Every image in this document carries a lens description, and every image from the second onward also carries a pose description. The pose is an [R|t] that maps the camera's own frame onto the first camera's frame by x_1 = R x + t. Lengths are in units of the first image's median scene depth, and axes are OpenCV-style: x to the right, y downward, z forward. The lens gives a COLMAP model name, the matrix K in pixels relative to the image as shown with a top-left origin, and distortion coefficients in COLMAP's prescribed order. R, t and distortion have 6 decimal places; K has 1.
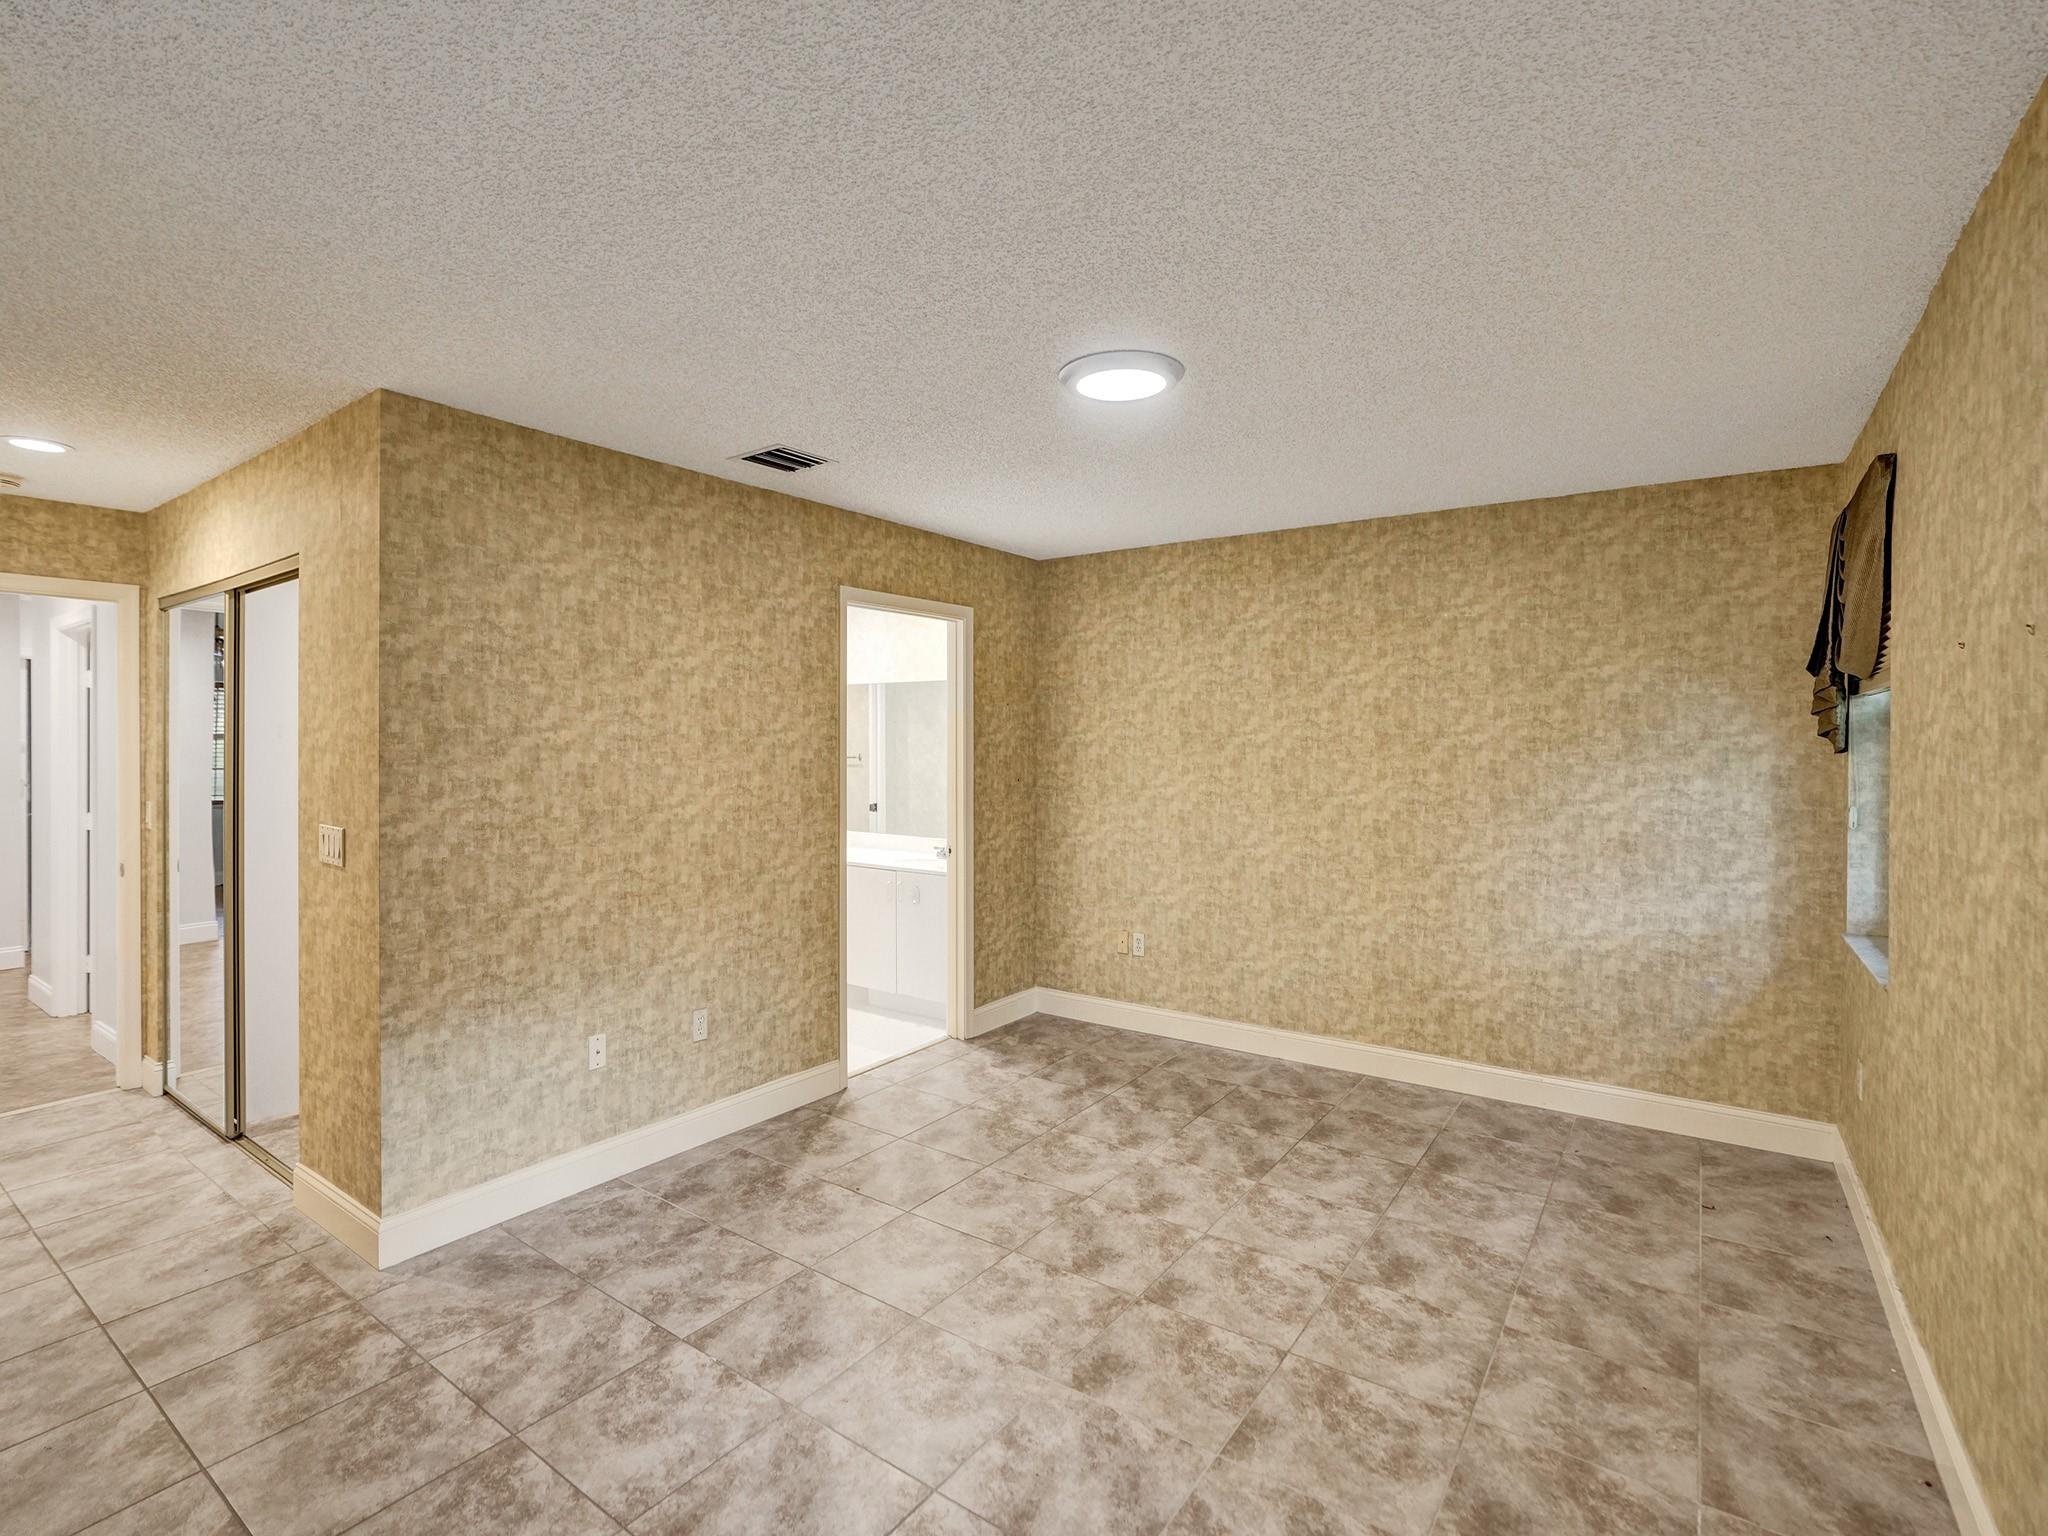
lens RADIAL K [[973.2, 0, 1027.9], [0, 973.2, 732.8], [0, 0, 1]] dist [-0.034539, 0.015878]
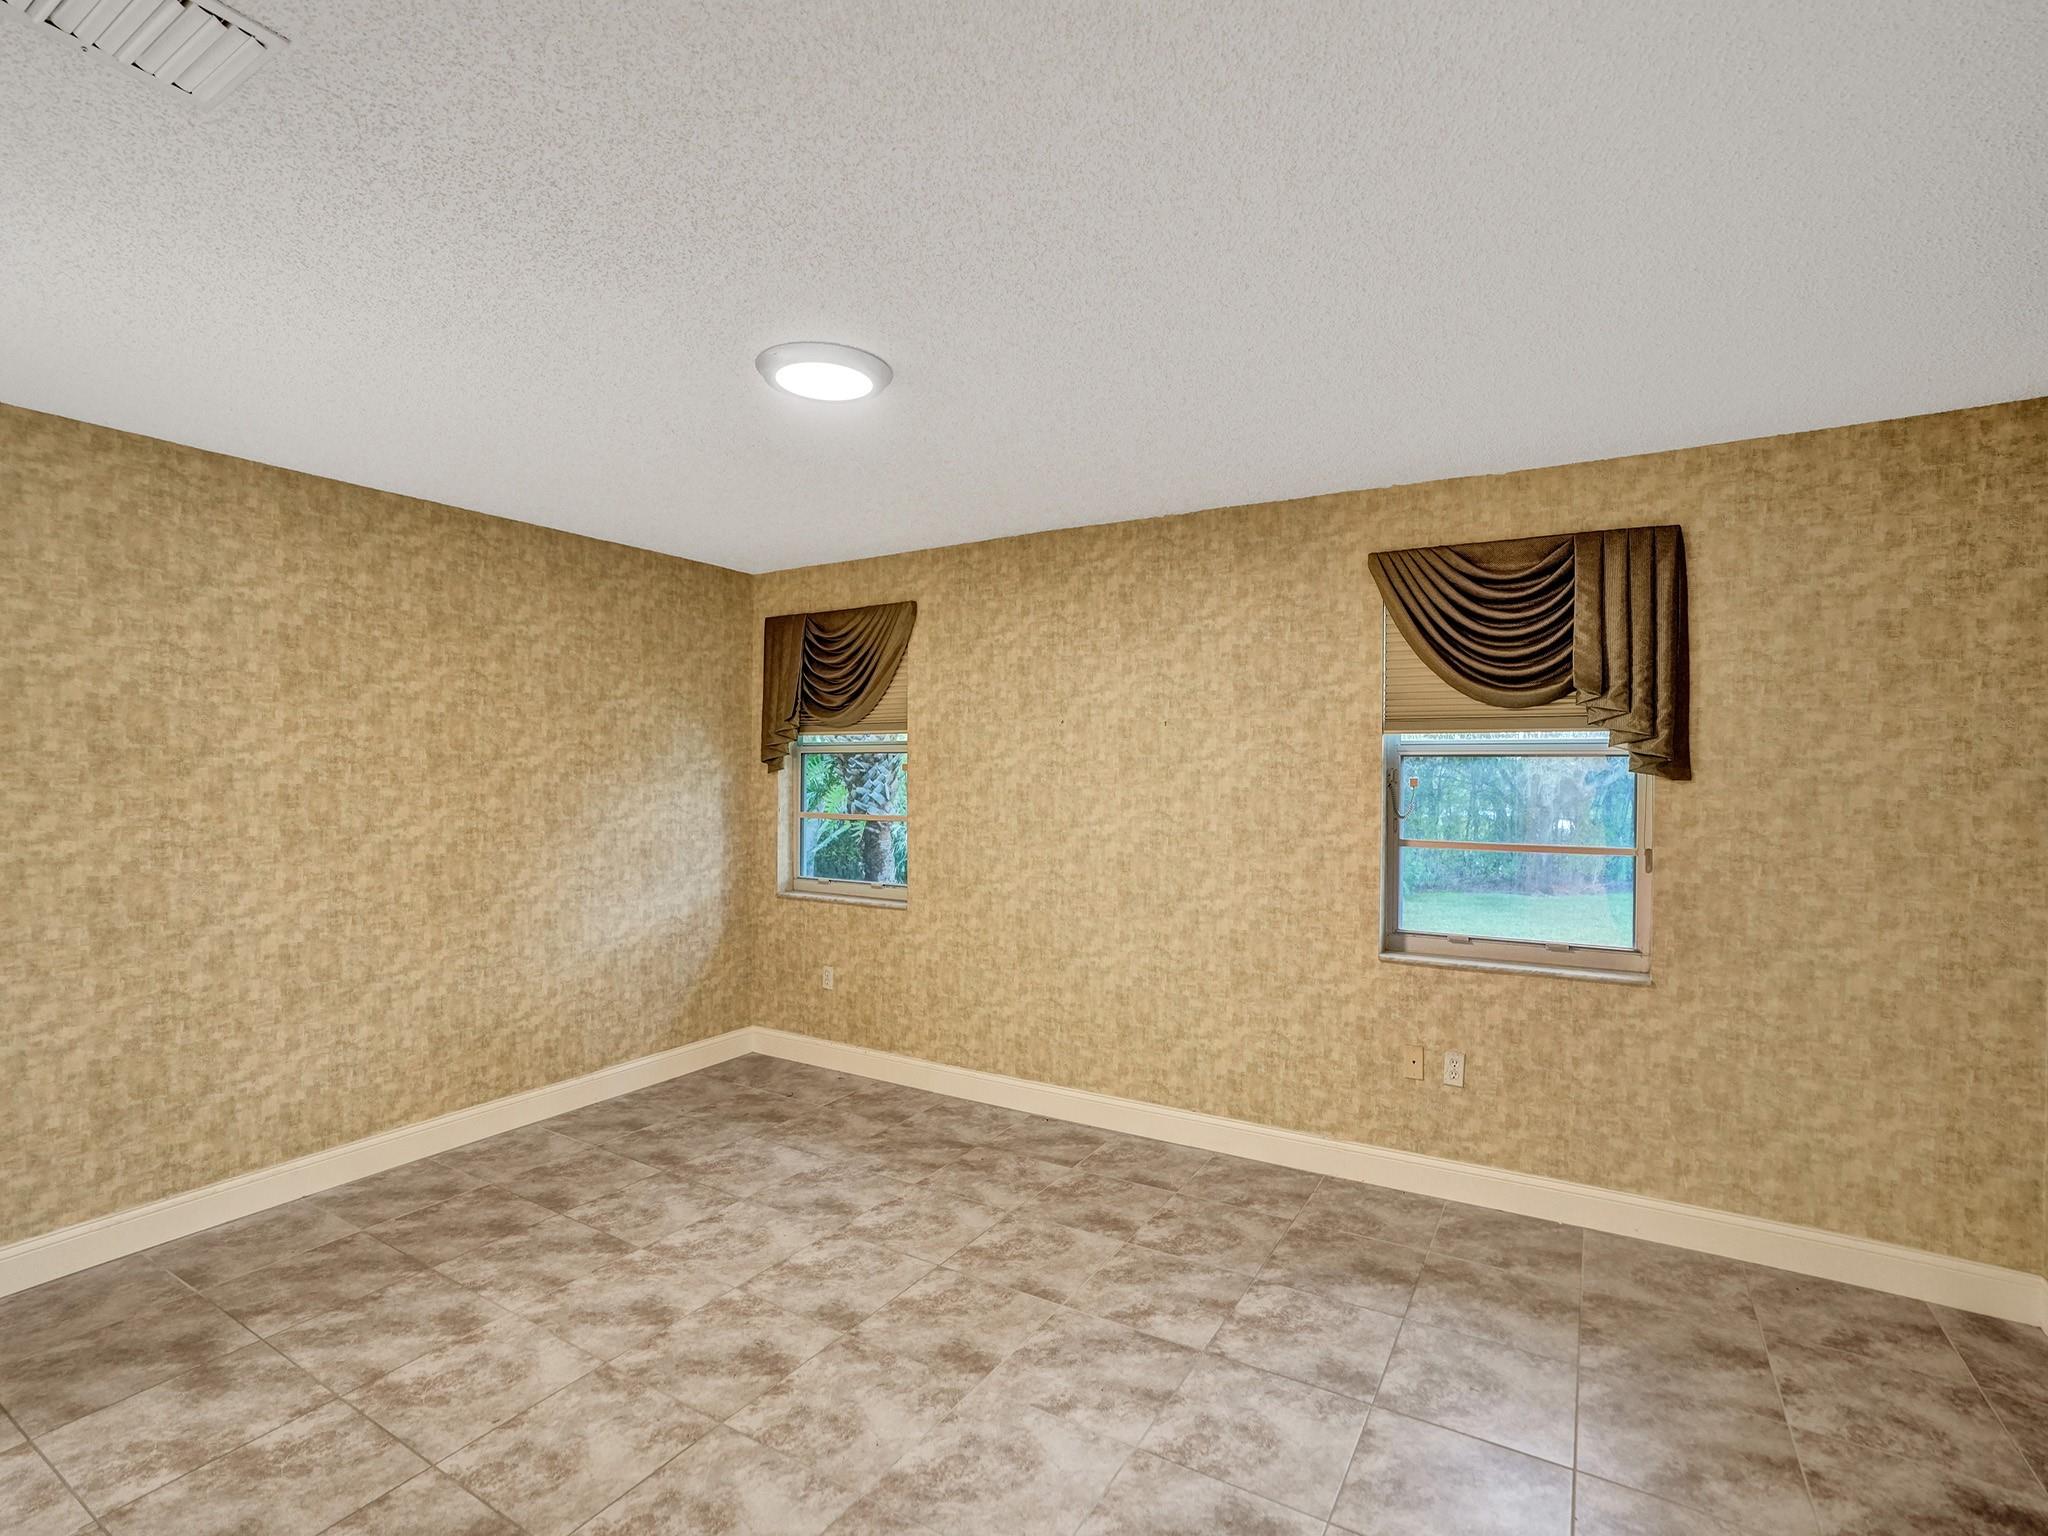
lens RADIAL K [[973.2, 0, 1033.5], [0, 973.2, 762.5], [0, 0, 1]] dist [-0.034539, 0.015878]
pose [[-0.069726, 0.003481, 0.997560, -0.663194], [-0.013110, 0.999904, -0.004405, 0.006069], [-0.997480, -0.013385, -0.069674, 0.670334]]
